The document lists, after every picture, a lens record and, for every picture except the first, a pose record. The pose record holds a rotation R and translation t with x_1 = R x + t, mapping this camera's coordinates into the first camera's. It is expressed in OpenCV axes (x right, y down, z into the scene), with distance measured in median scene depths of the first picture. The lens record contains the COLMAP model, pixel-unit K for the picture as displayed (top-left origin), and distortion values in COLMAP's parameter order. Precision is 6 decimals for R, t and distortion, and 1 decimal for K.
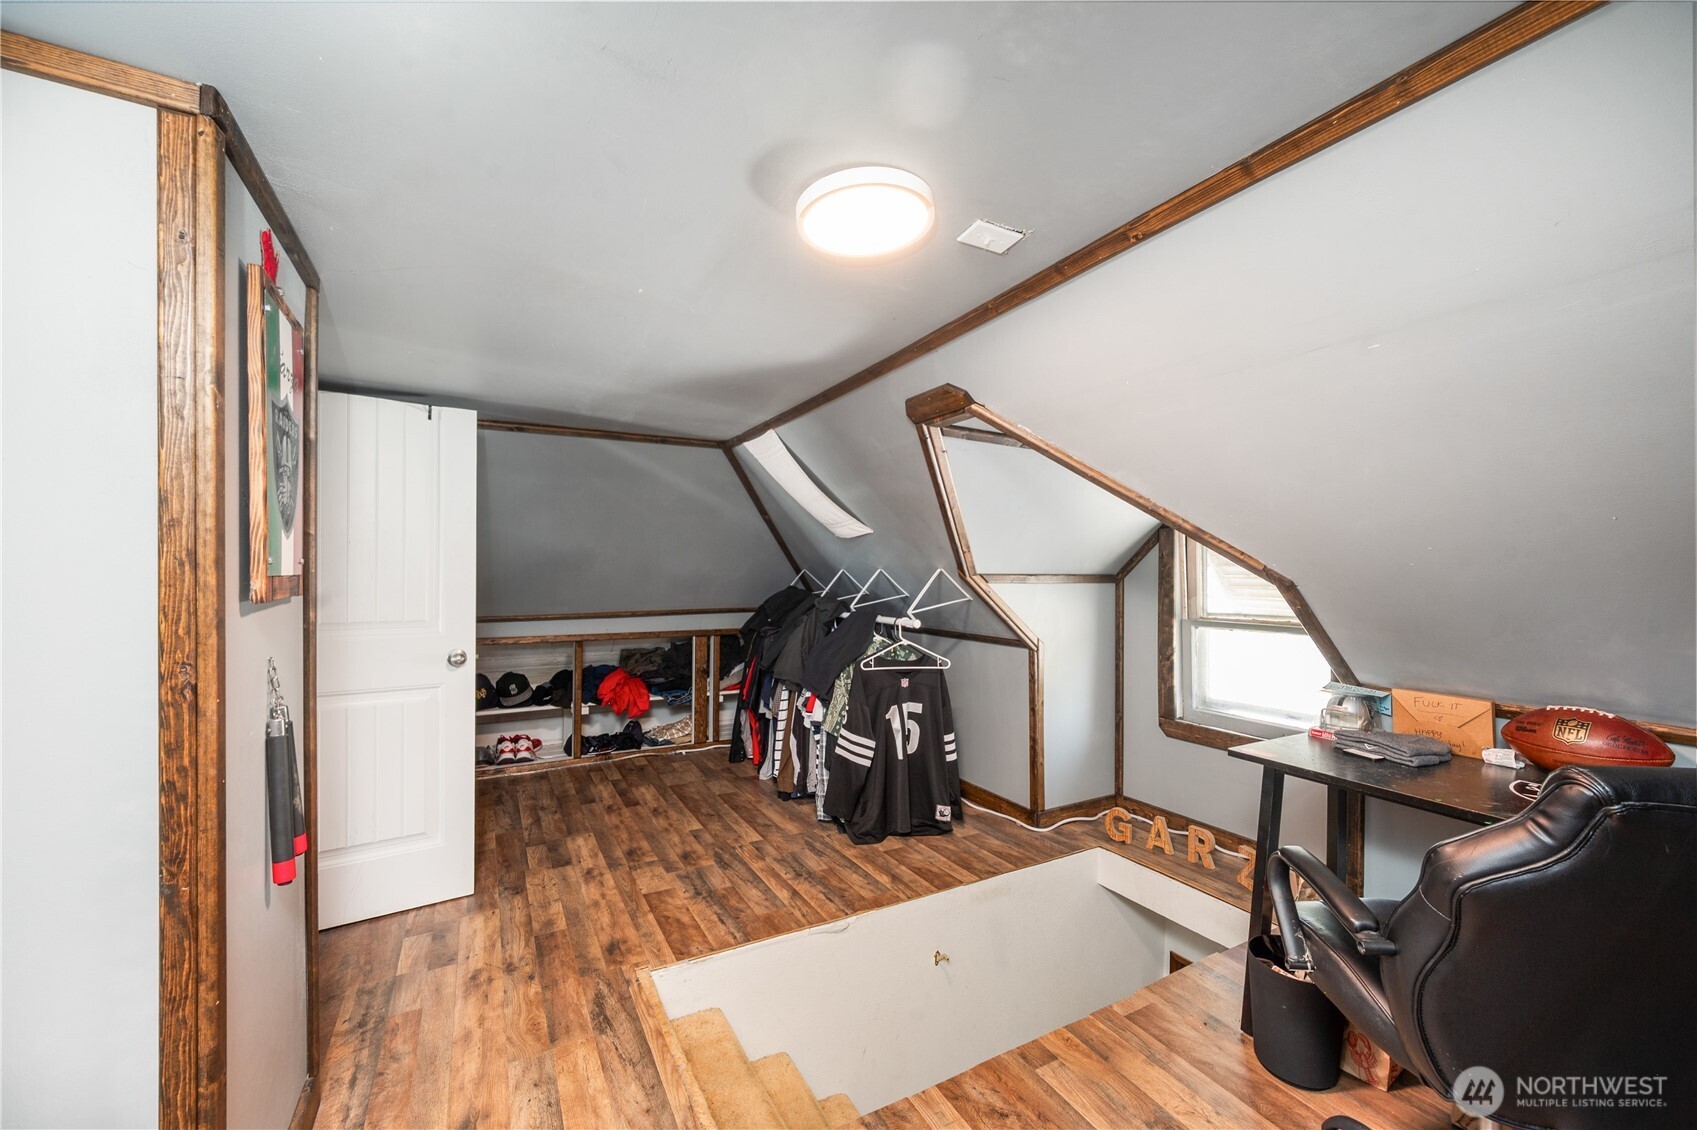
lens RADIAL K [[667.0, 0, 848.5], [0, 667.0, 565.0], [0, 0, 1]] dist [-0.000663, -0.000021]
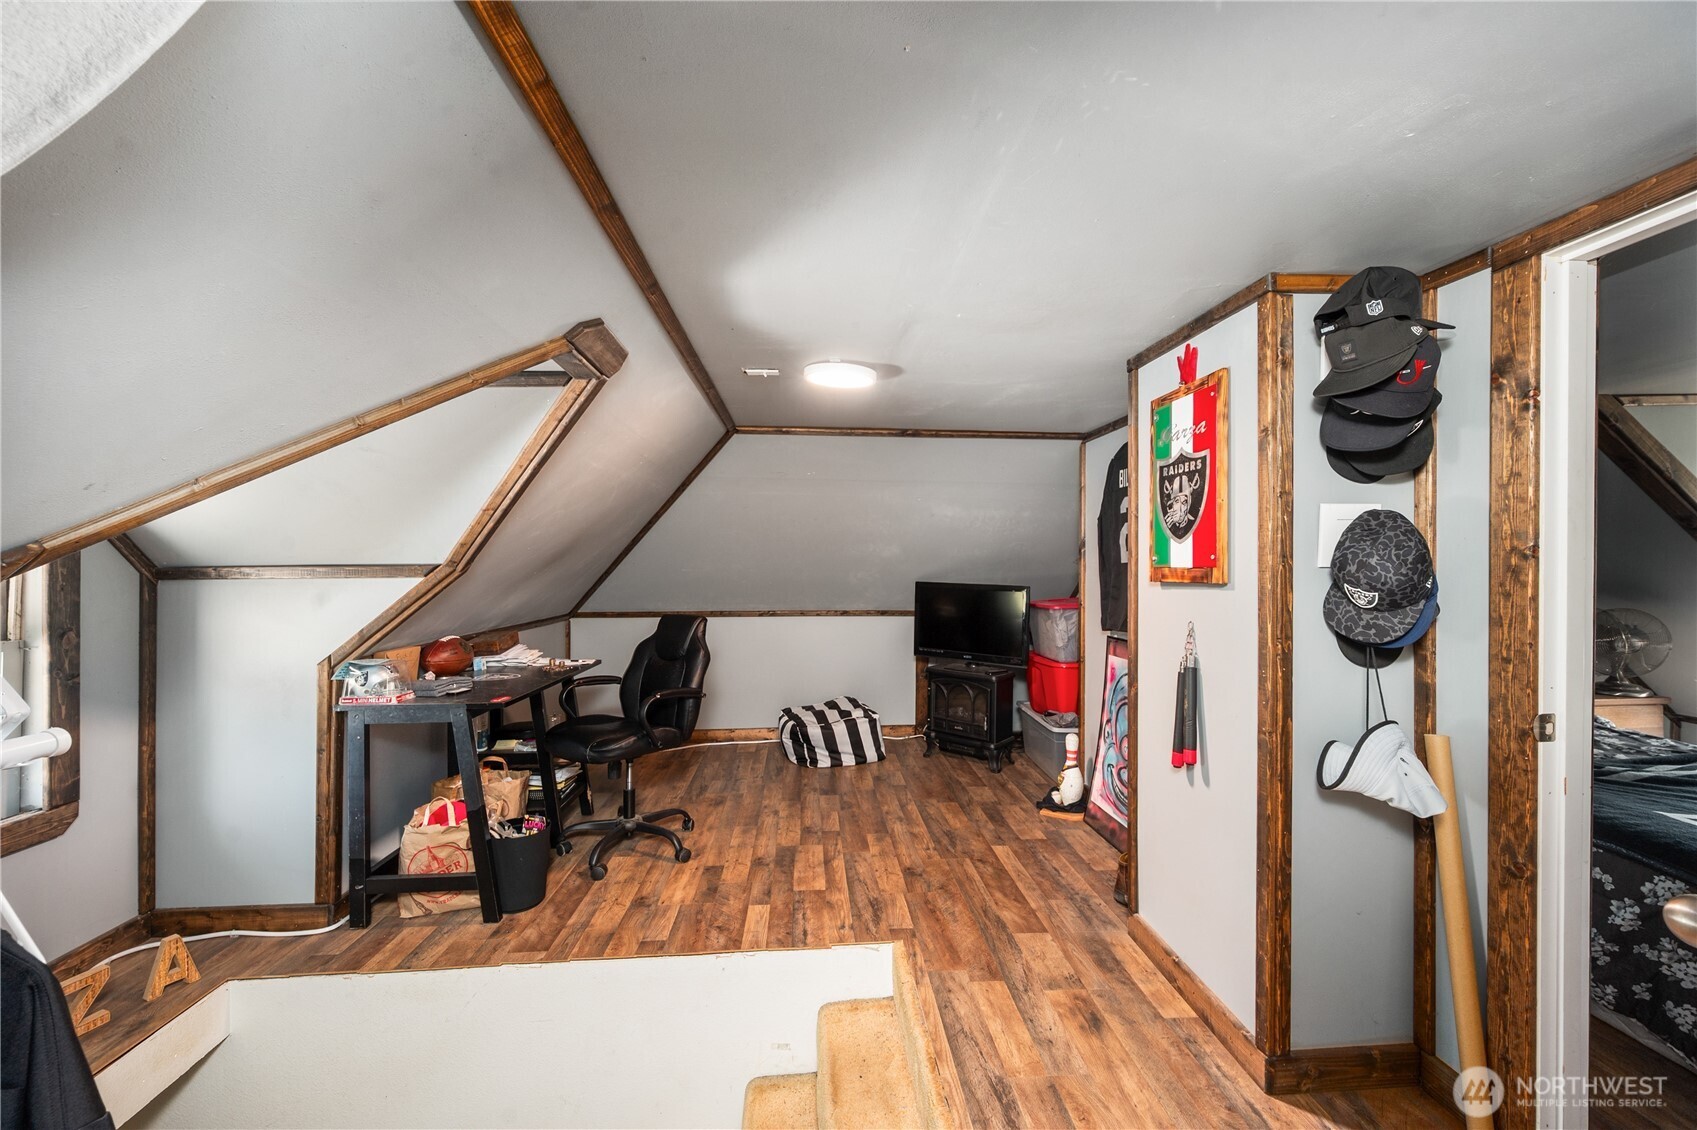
lens RADIAL K [[667.0, 0, 848.5], [0, 667.0, 565.0], [0, 0, 1]] dist [-0.000663, -0.000021]
pose [[-0.906550, -0.007108, 0.422039, -0.583009], [-0.012670, 0.999866, -0.010375, 0.021805], [-0.421909, -0.014753, -0.906518, 1.993548]]
